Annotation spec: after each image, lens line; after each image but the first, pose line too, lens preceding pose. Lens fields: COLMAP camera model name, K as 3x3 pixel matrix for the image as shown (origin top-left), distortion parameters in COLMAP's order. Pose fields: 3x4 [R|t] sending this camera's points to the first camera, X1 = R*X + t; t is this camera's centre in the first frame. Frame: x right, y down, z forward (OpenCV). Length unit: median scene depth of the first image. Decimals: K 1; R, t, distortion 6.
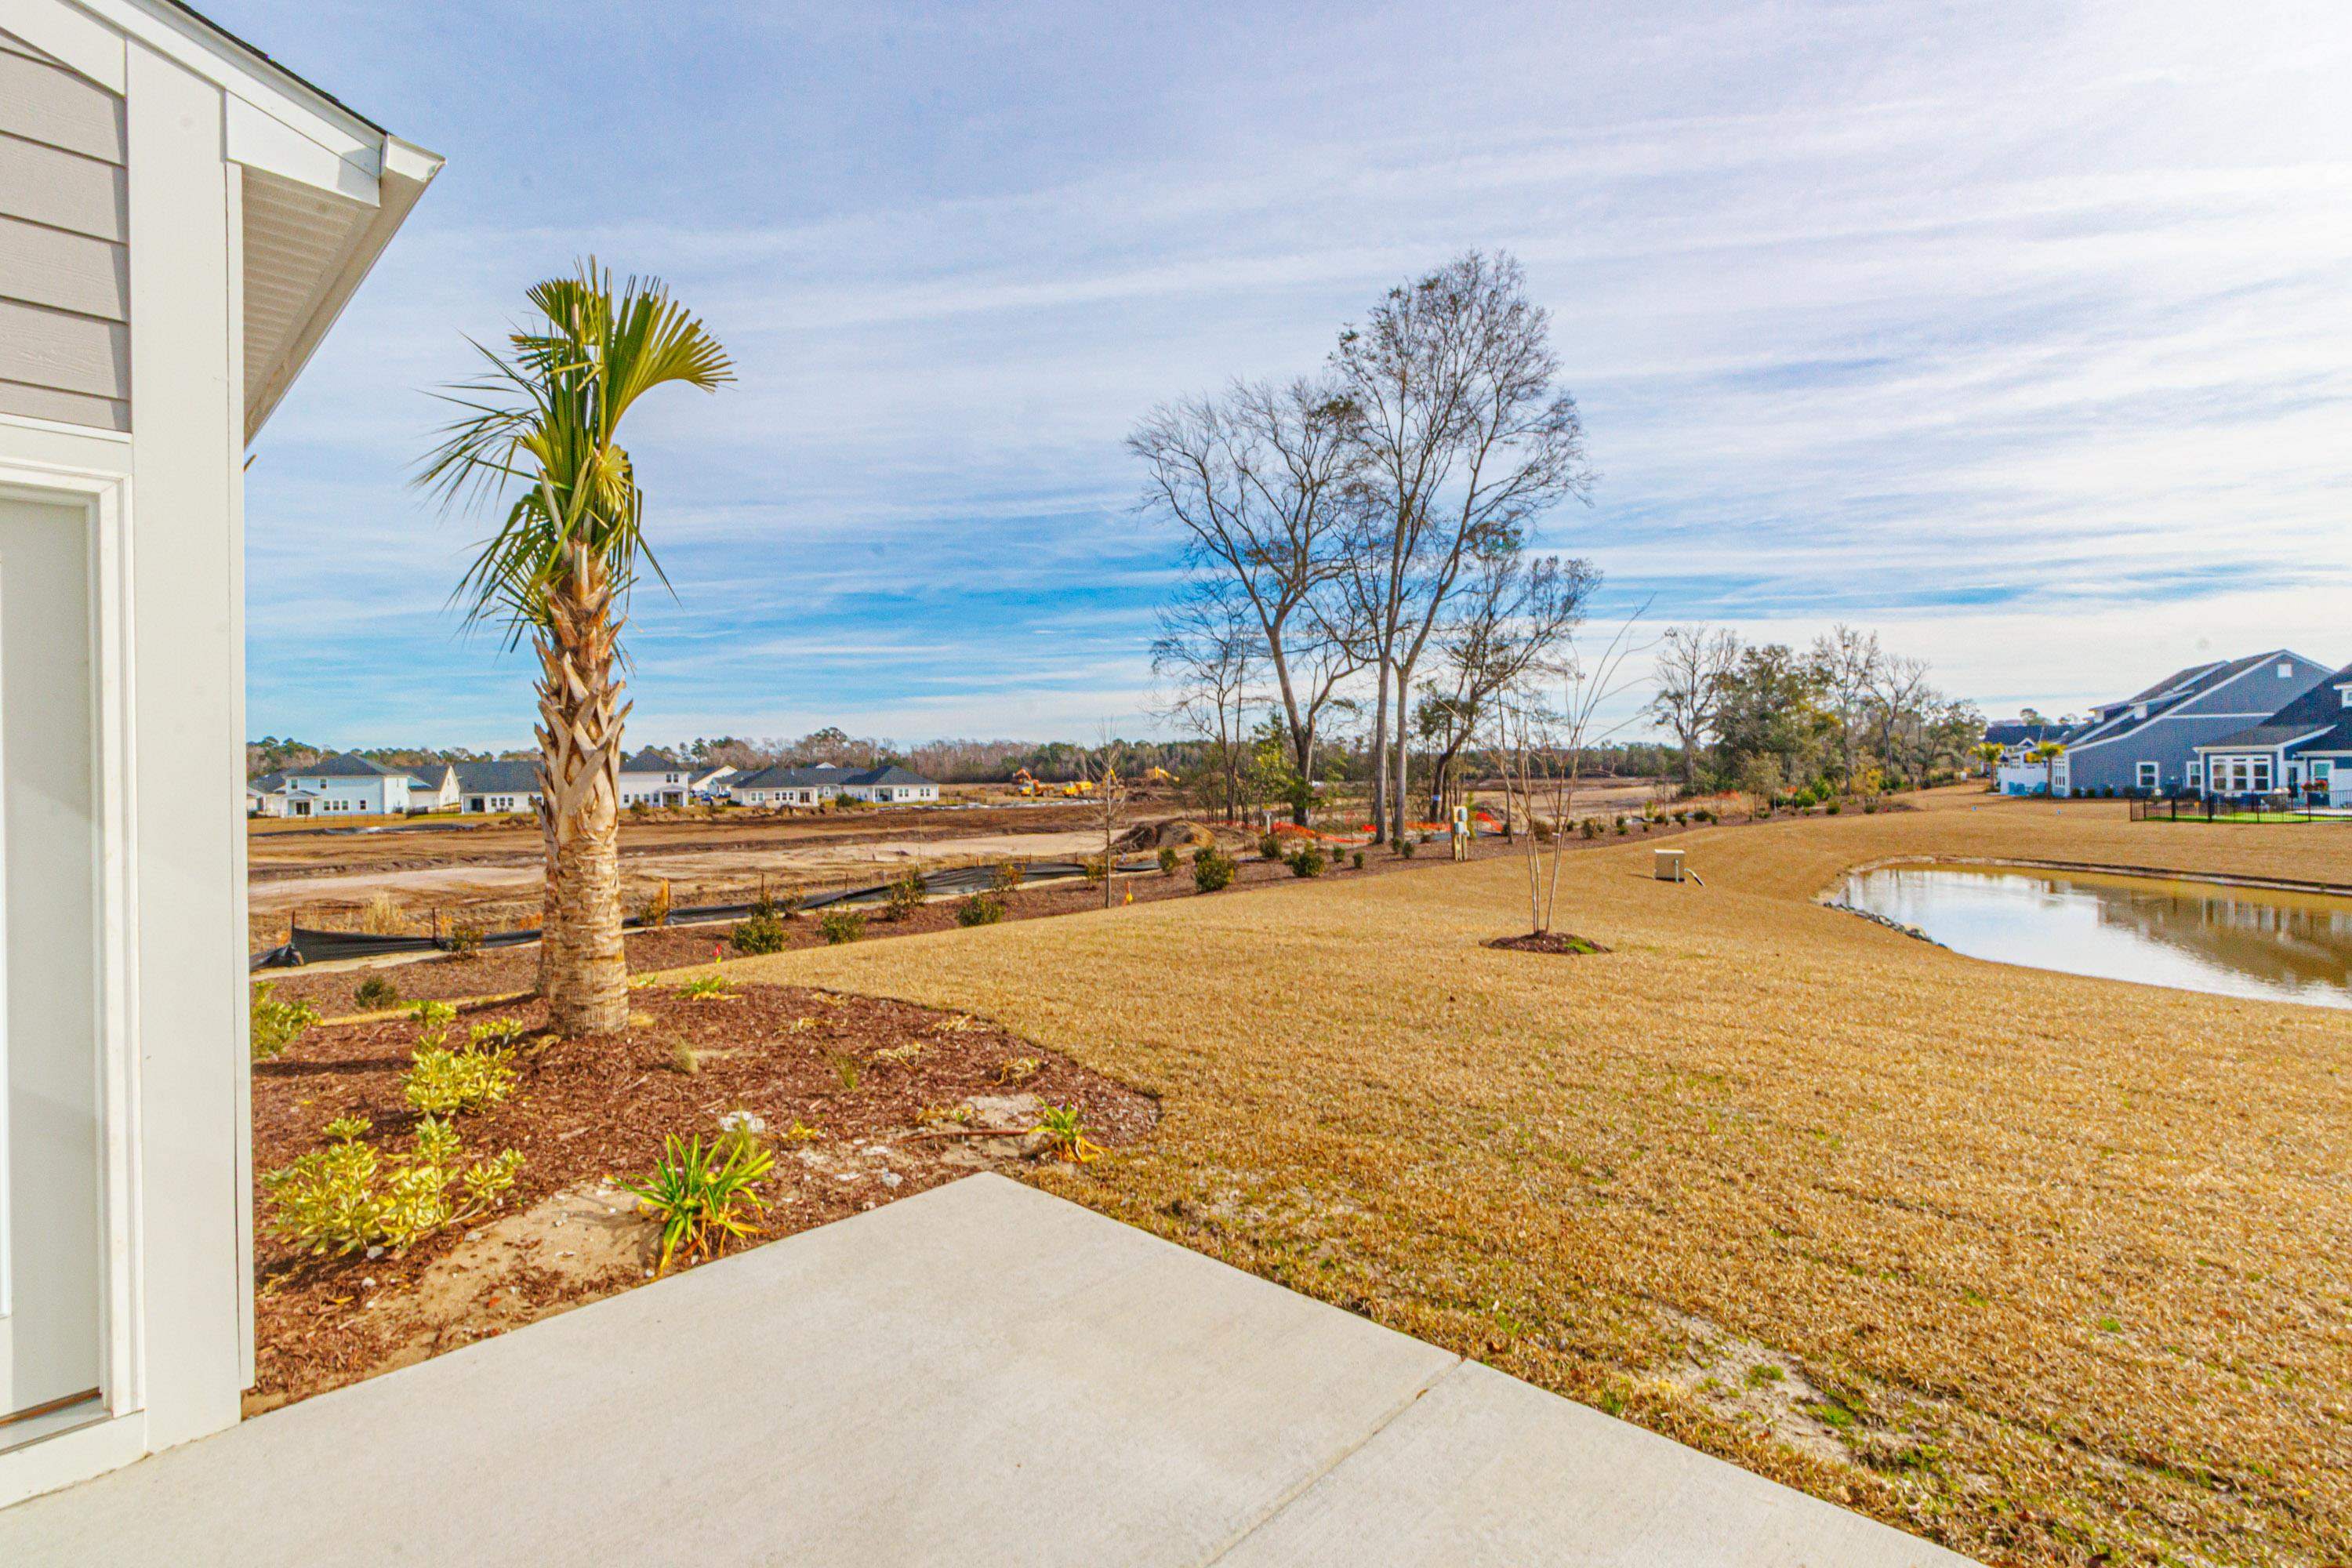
lens RADIAL K [[1084.8, 0, 1156.6], [0, 1084.8, 799.8], [0, 0, 1]] dist [0.009618, -0.001819]
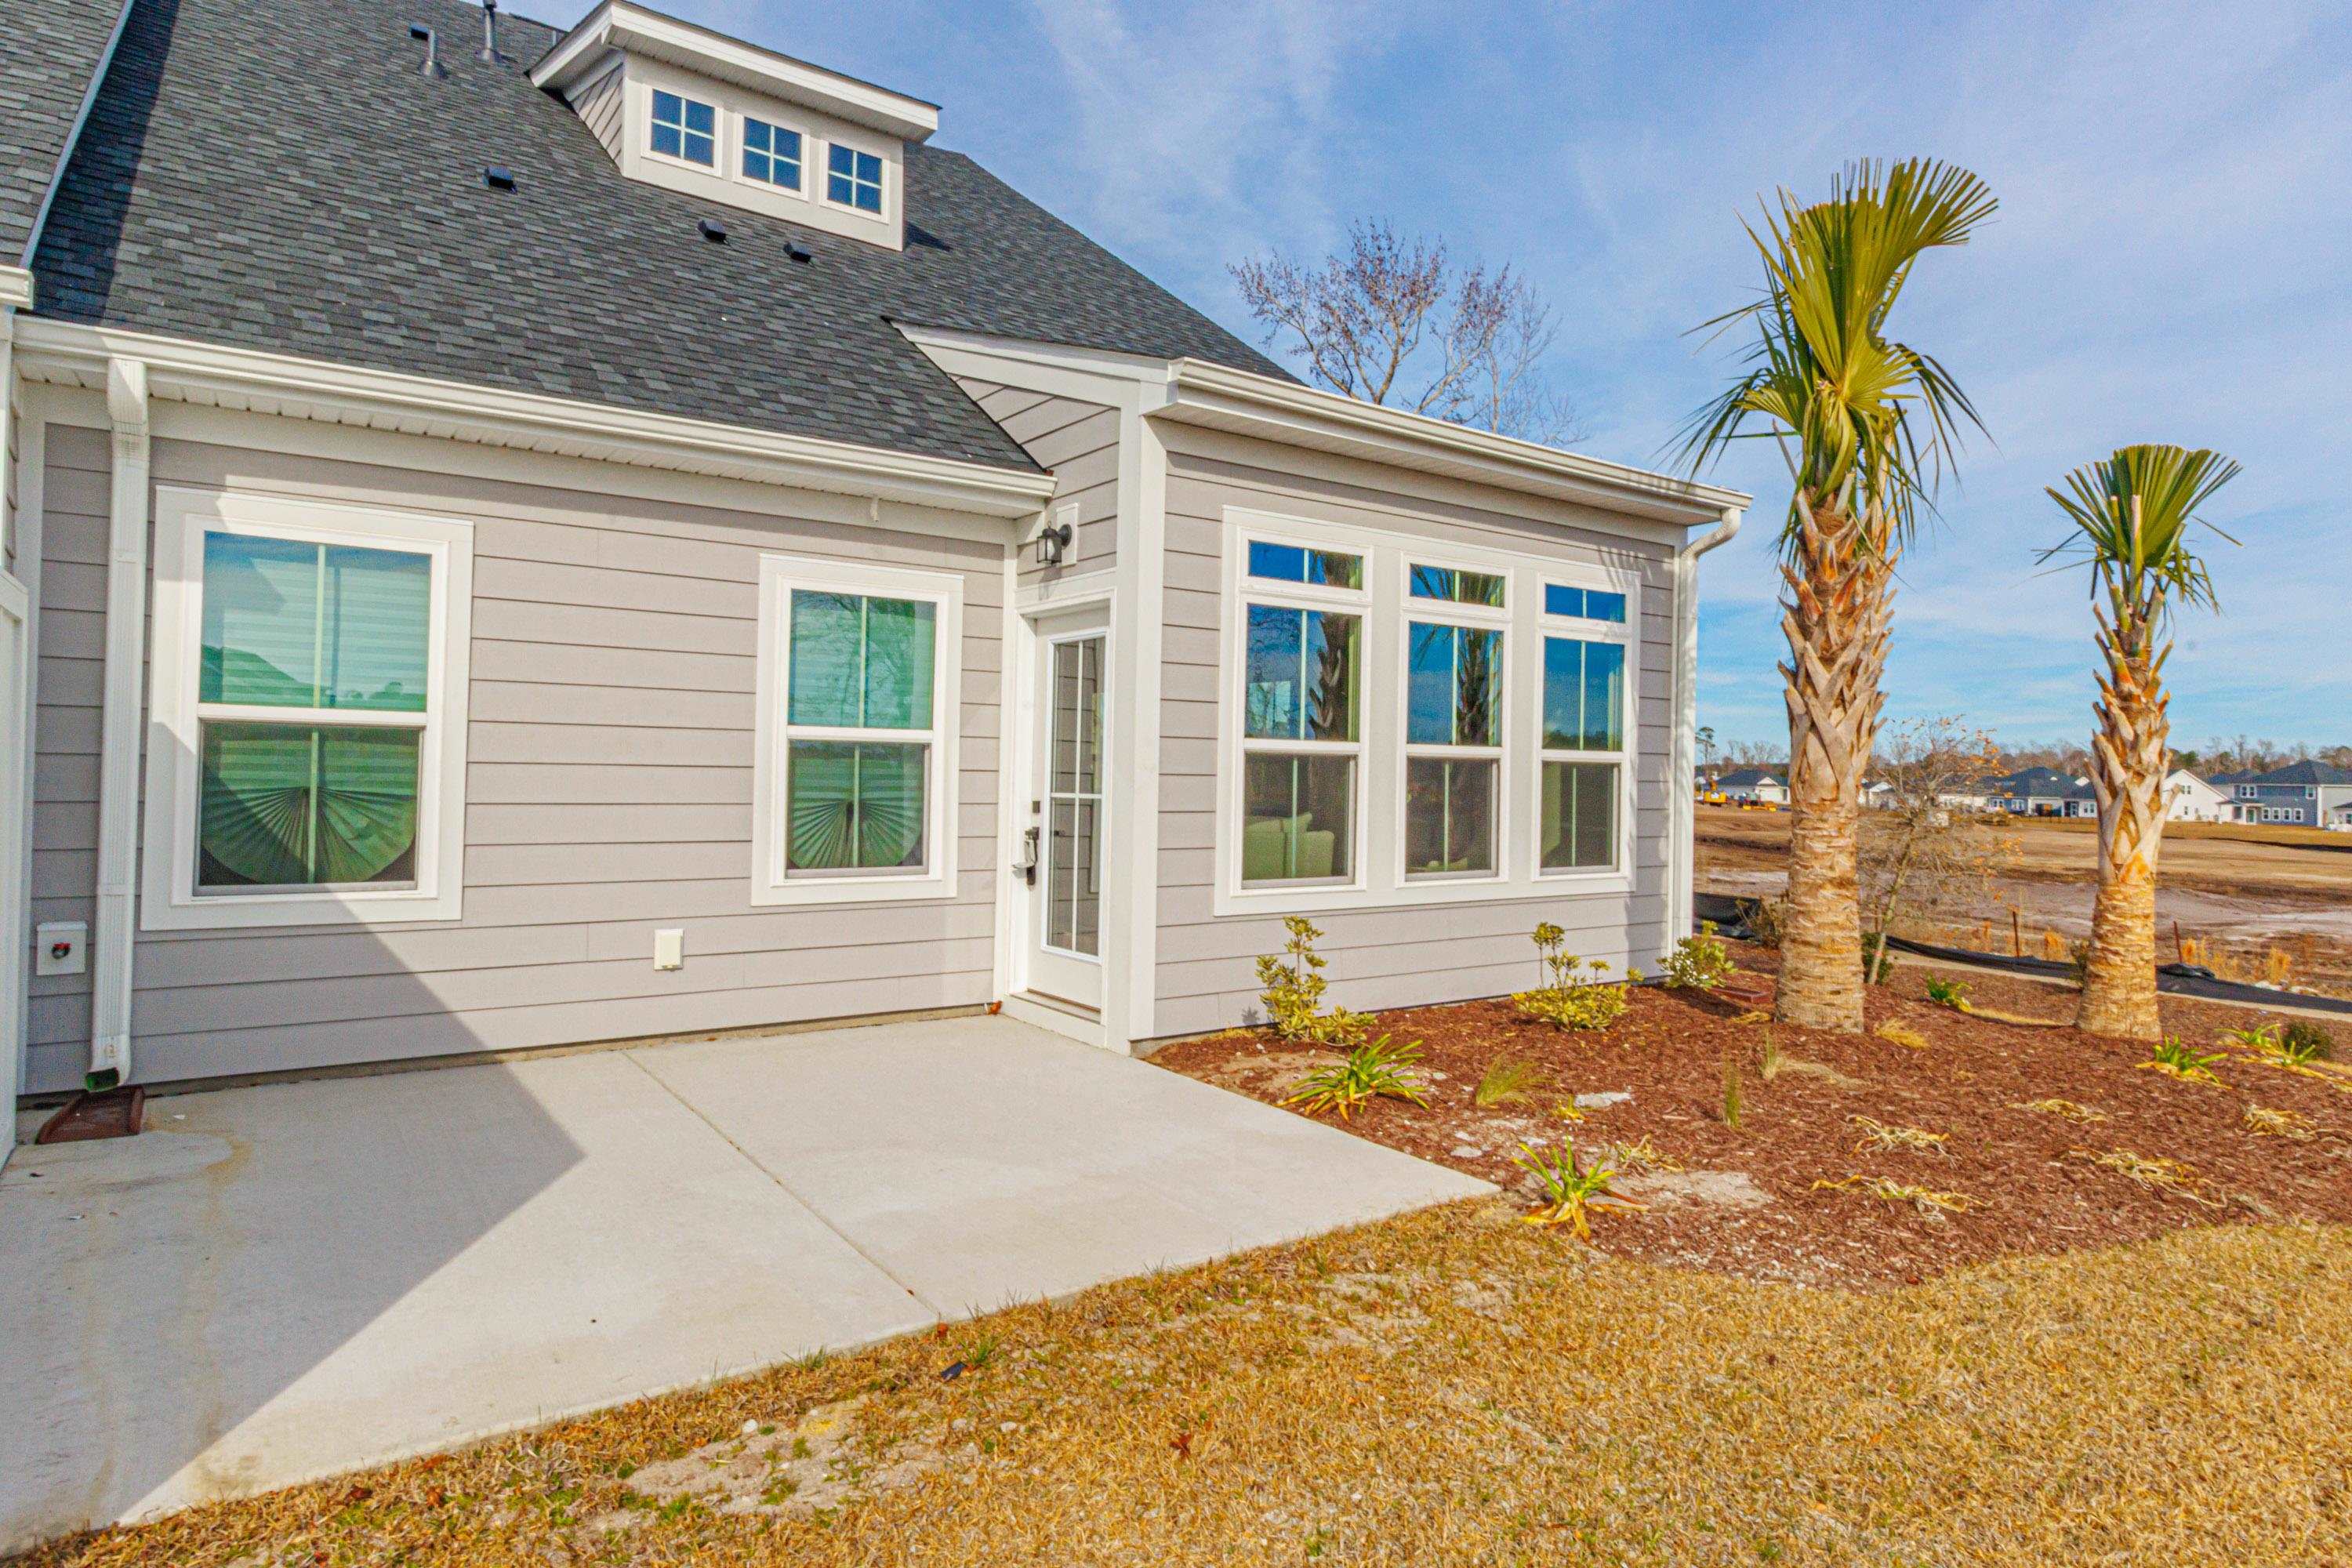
lens RADIAL K [[1336.6, 0, 1166.8], [0, 1336.6, 762.9], [0, 0, 1]] dist [0.001335, -0.002207]
pose [[-0.199630, 0.000176, -0.979871, 1.011762], [-0.041435, 0.999104, 0.008621, 0.012213], [0.978995, 0.042322, -0.199444, 1.029314]]
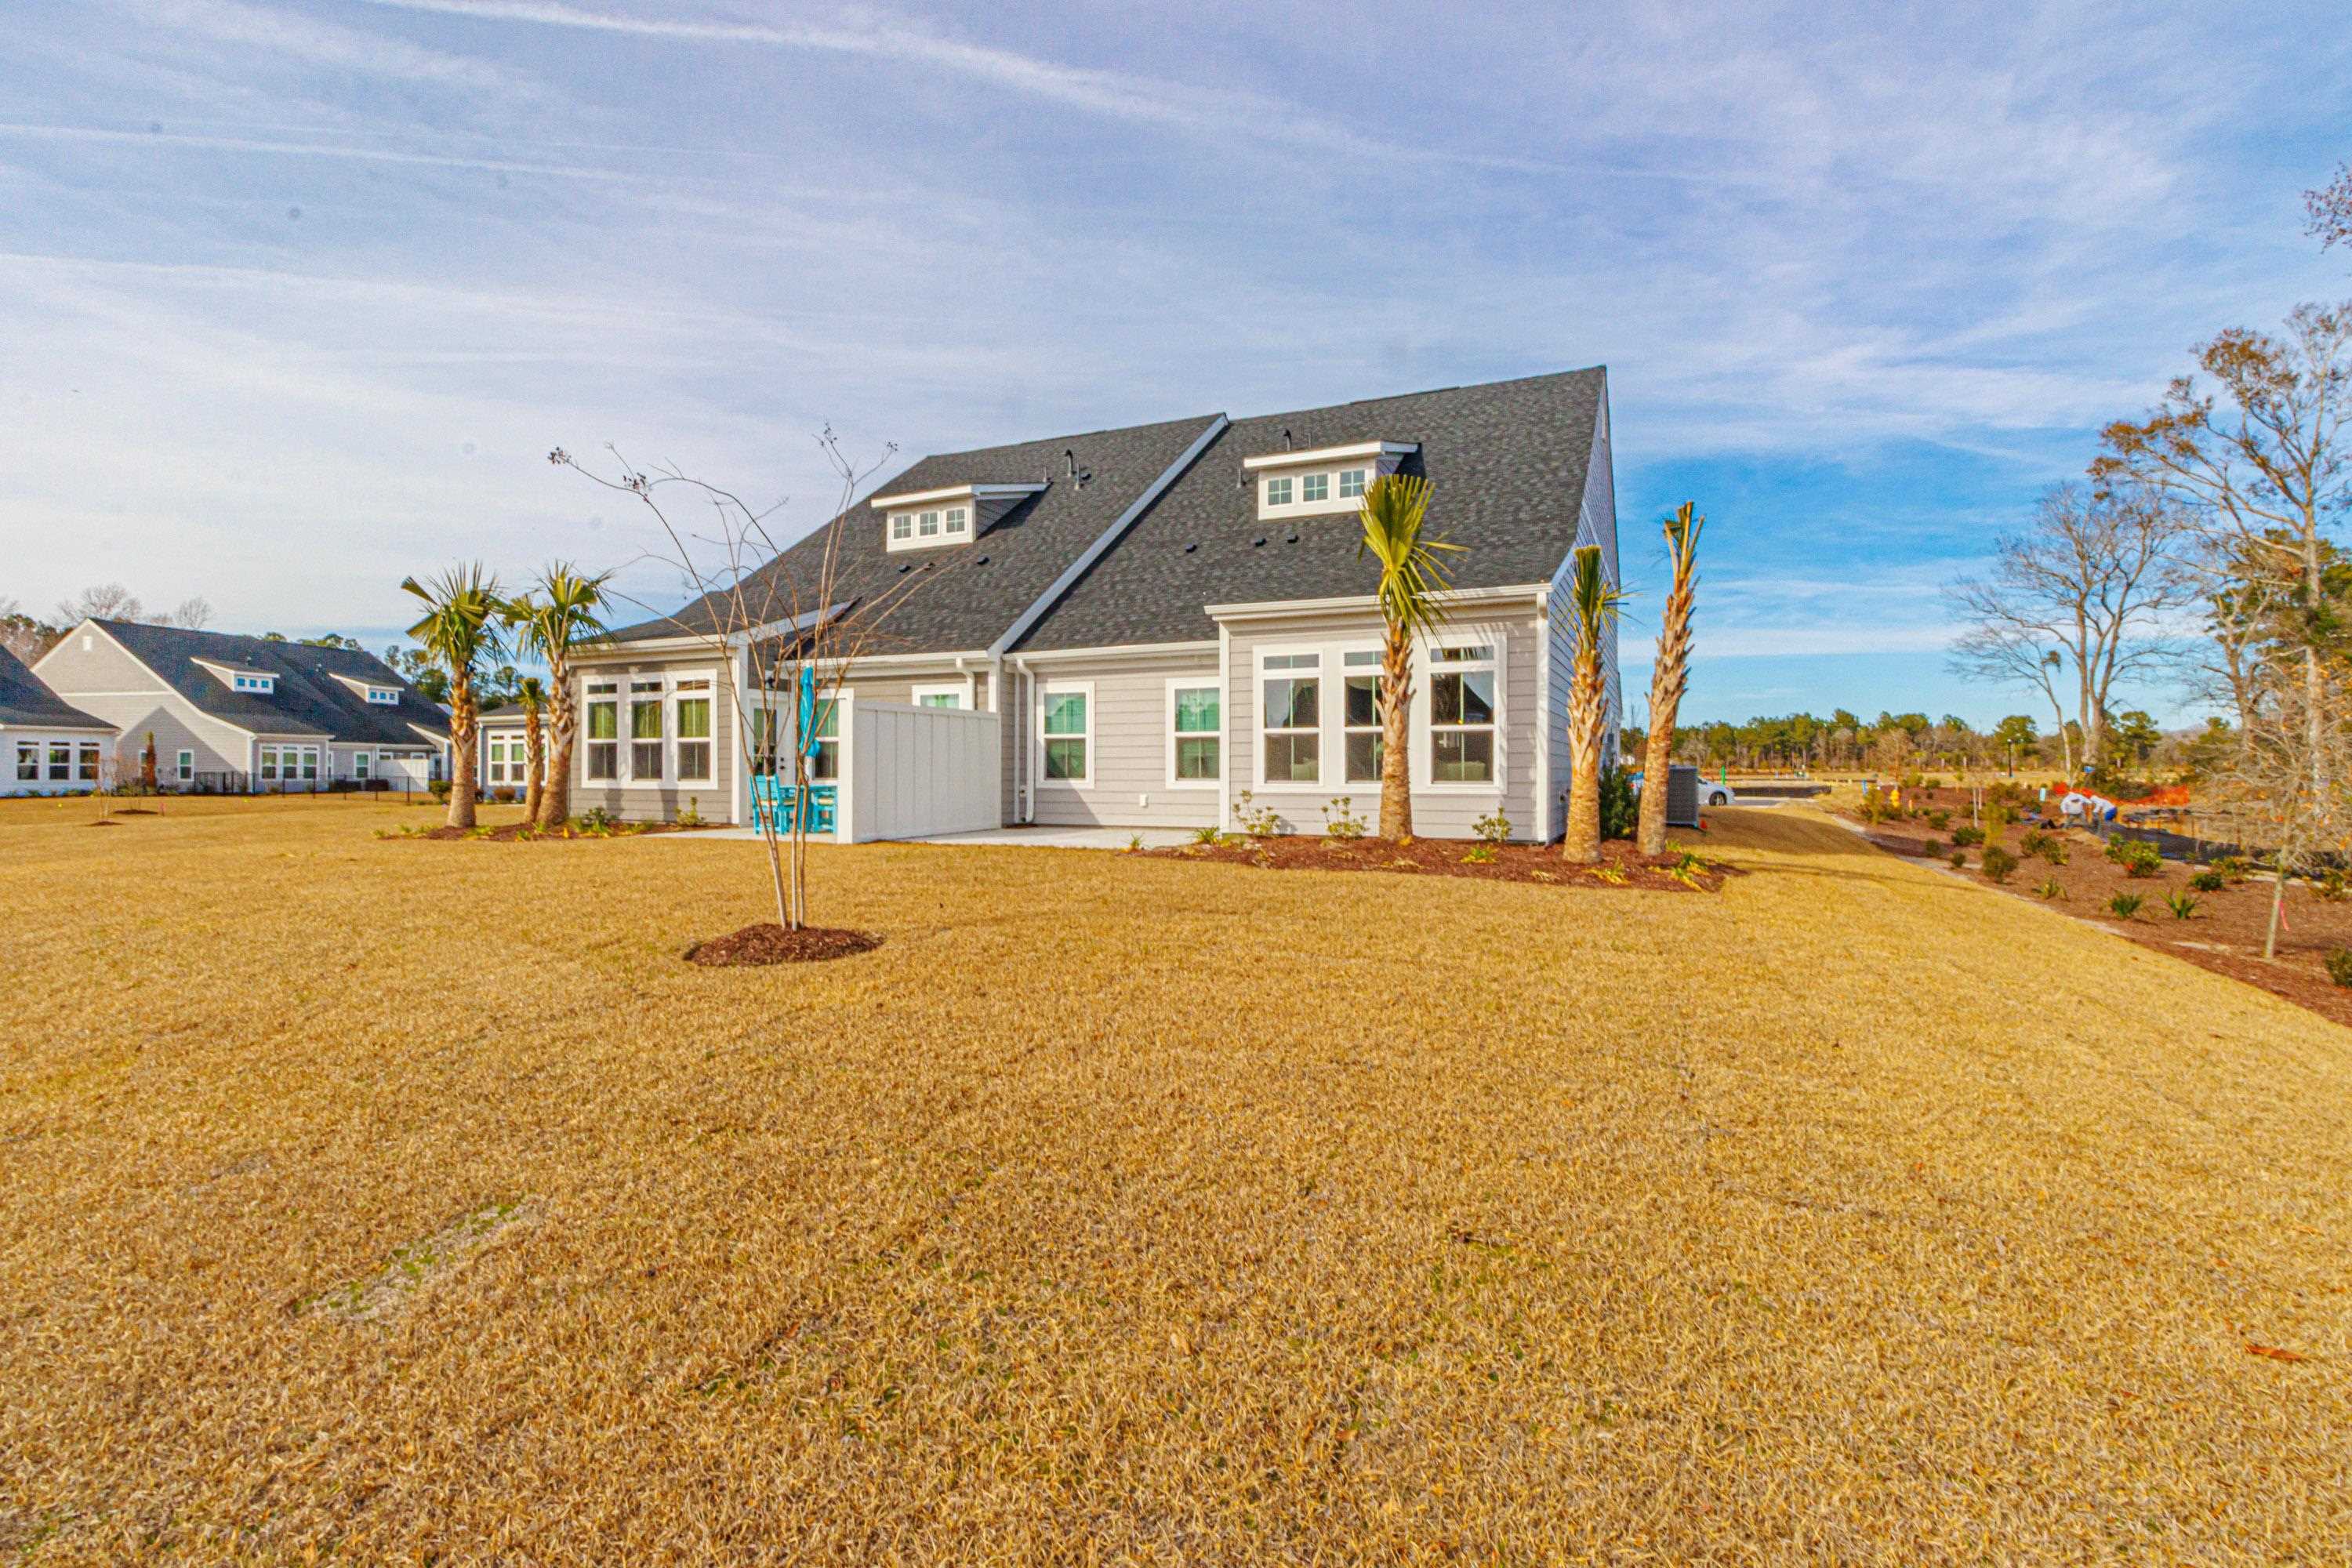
lens RADIAL K [[1084.8, 0, 1162.6], [0, 1084.8, 779.8], [0, 0, 1]] dist [0.009618, -0.001819]
pose [[-0.947961, 0.015973, -0.317984, 0.871921], [0.004092, 0.999269, 0.037997, 0.023253], [0.318359, 0.034719, -0.947334, 4.299746]]
